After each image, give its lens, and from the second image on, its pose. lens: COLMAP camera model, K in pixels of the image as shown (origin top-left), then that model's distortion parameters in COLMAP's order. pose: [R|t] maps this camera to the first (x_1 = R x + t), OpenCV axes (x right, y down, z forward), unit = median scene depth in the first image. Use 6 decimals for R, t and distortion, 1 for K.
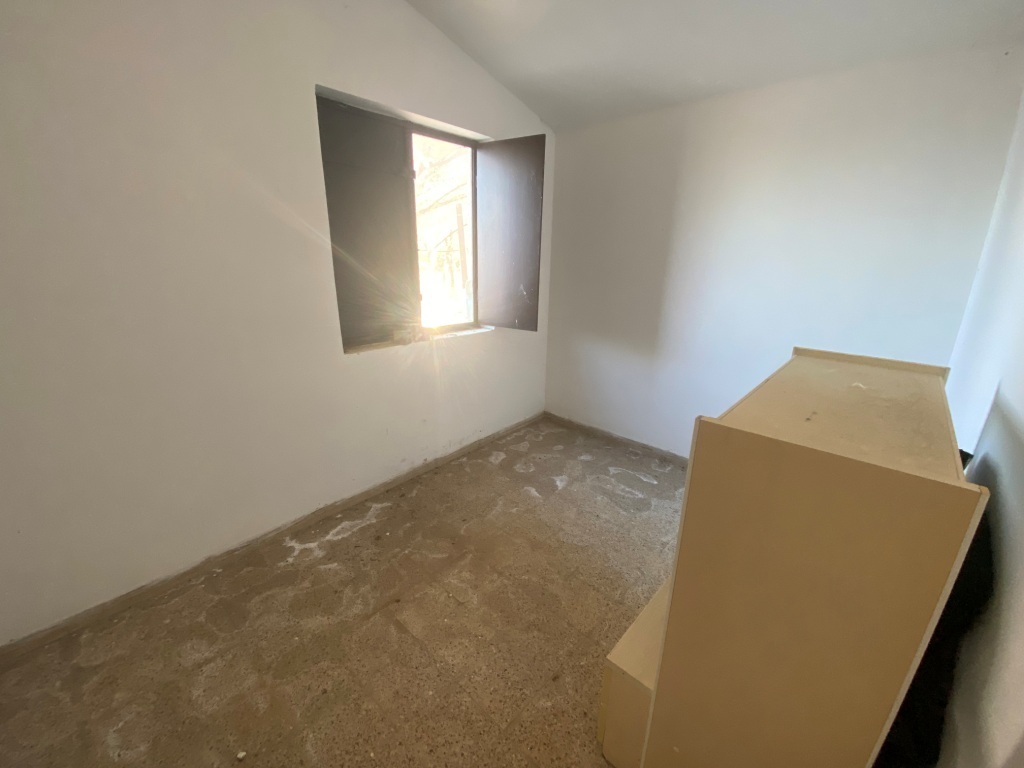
lens RADIAL K [[425.0, 0, 512.8], [0, 425.0, 380.1], [0, 0, 1]] dist [0.055411, -0.037653]
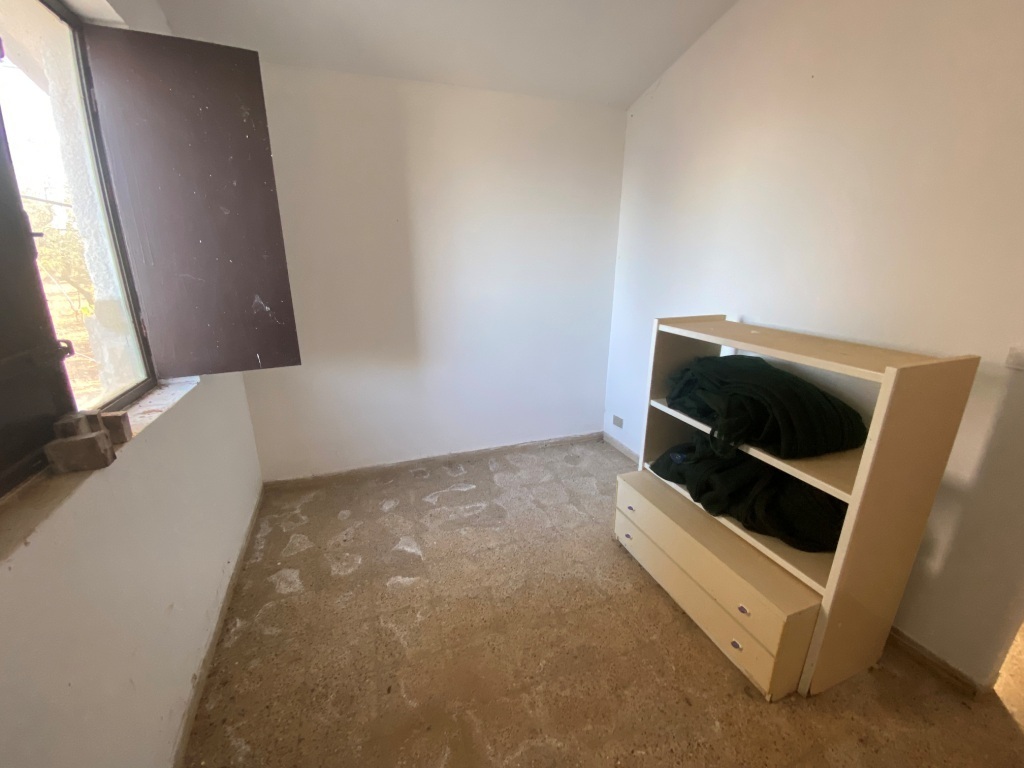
lens RADIAL K [[425.0, 0, 512.8], [0, 425.0, 380.1], [0, 0, 1]] dist [0.055411, -0.037653]
pose [[0.452695, -0.267118, 0.850715, -0.380187], [0.257330, 0.952617, 0.162180, -0.121653], [-0.853726, 0.145496, 0.499982, 0.423184]]
